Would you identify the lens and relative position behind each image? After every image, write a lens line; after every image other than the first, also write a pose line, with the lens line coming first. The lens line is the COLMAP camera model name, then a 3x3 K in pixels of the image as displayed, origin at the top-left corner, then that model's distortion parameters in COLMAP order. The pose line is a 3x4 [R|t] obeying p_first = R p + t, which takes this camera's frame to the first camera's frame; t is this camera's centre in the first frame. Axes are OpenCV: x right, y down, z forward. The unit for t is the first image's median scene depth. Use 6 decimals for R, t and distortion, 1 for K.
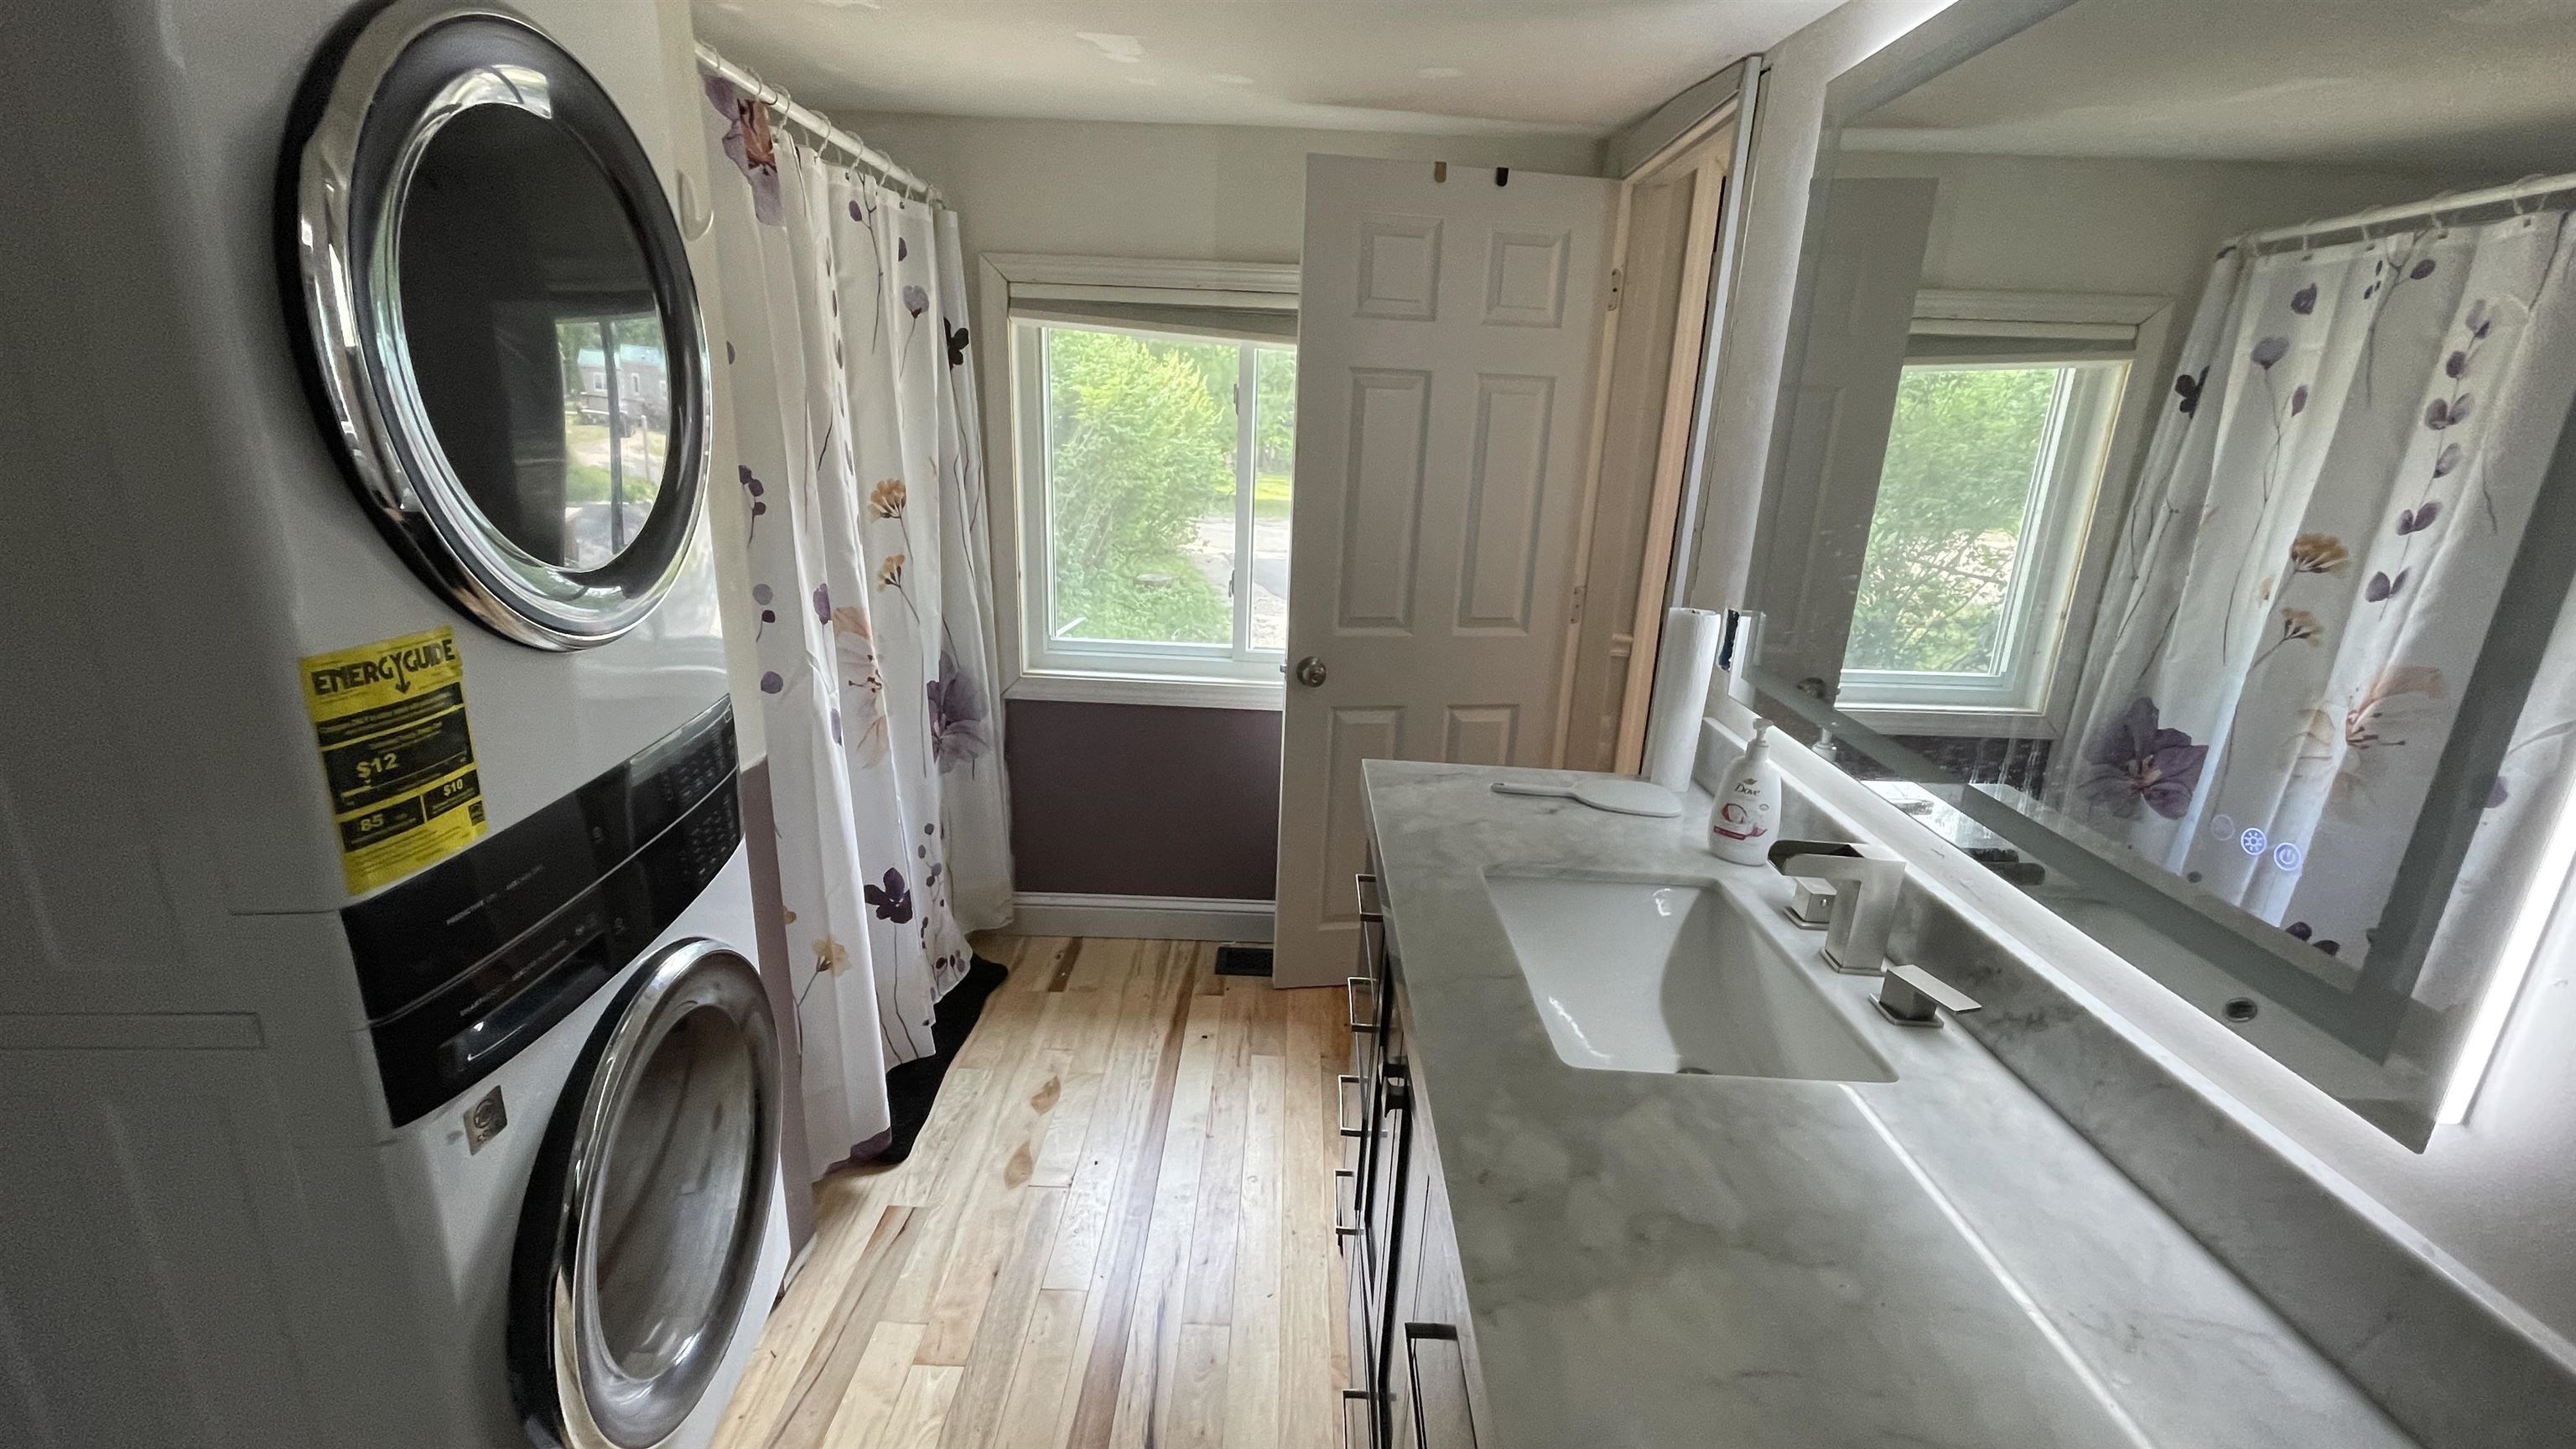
lens RADIAL K [[1051.0, 0, 1282.3], [0, 1051.0, 734.7], [0, 0, 1]] dist [-0.003849, 0.001934]
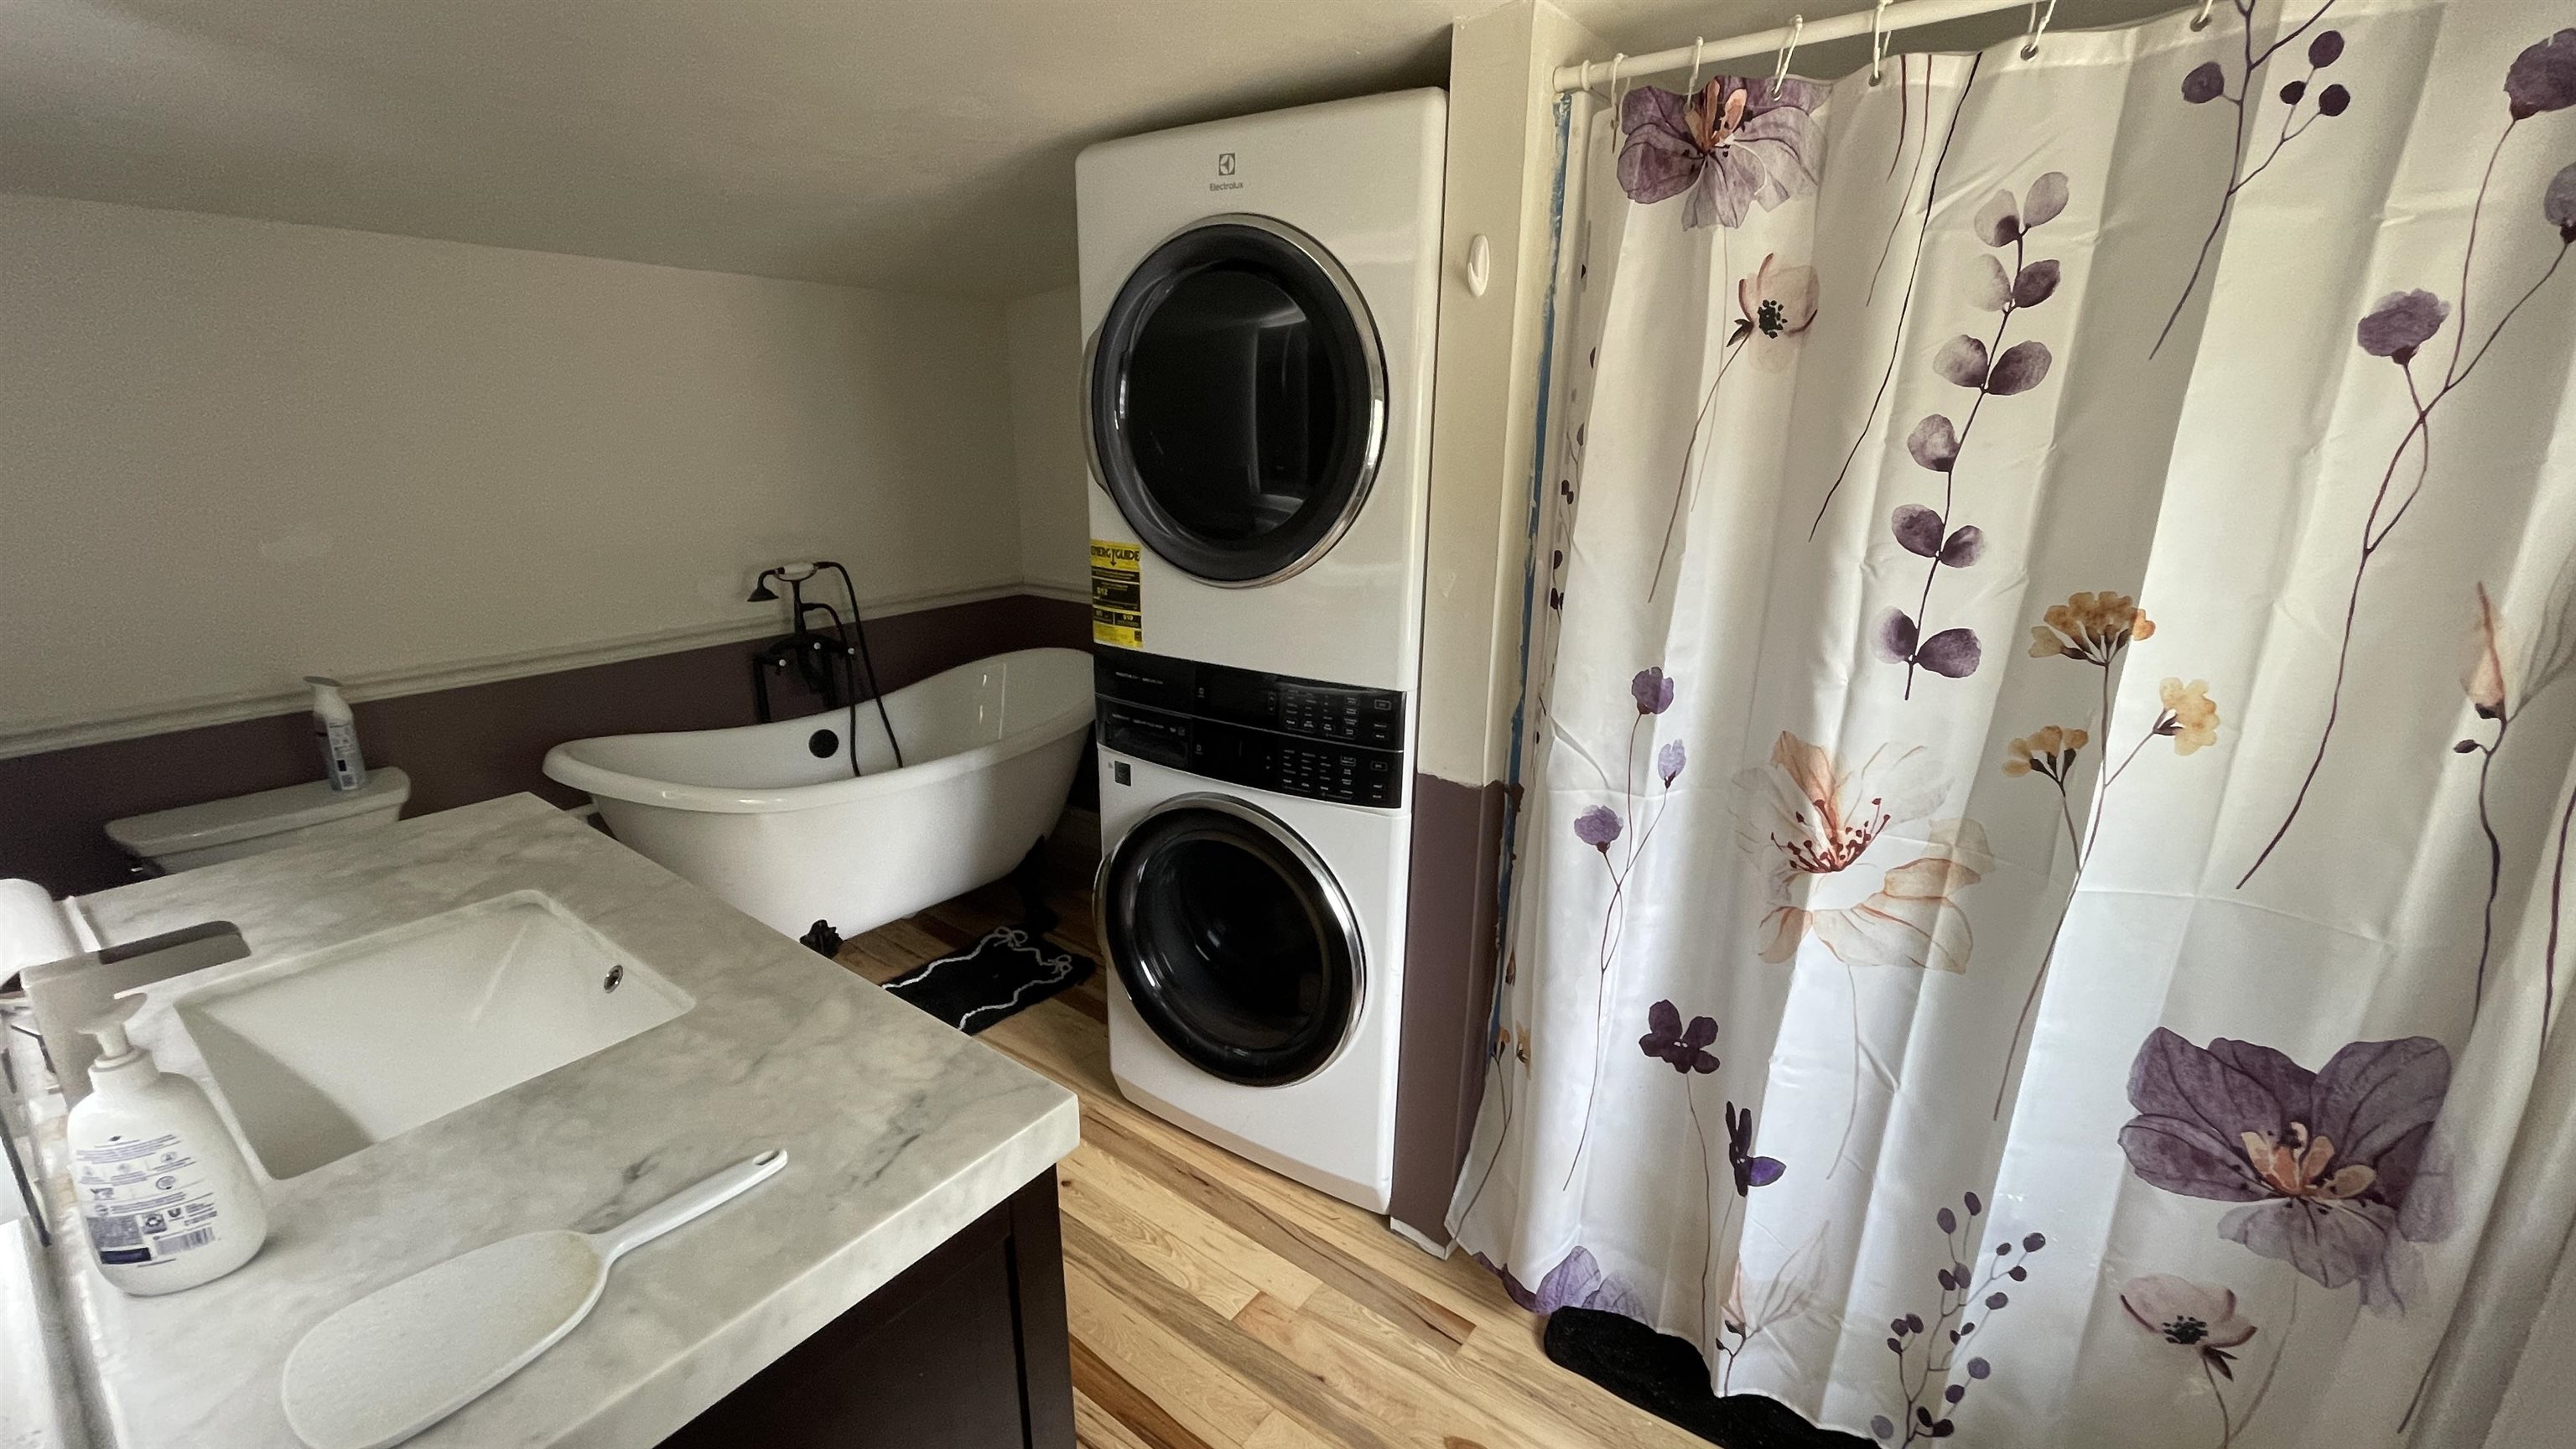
lens RADIAL K [[1051.0, 0, 1285.1], [0, 1051.0, 723.2], [0, 0, 1]] dist [-0.003849, 0.001934]
pose [[-0.597945, 0.175291, -0.782135, 0.703345], [-0.263790, 0.878400, 0.398534, -0.671680], [0.756887, 0.444620, -0.478994, 2.273570]]
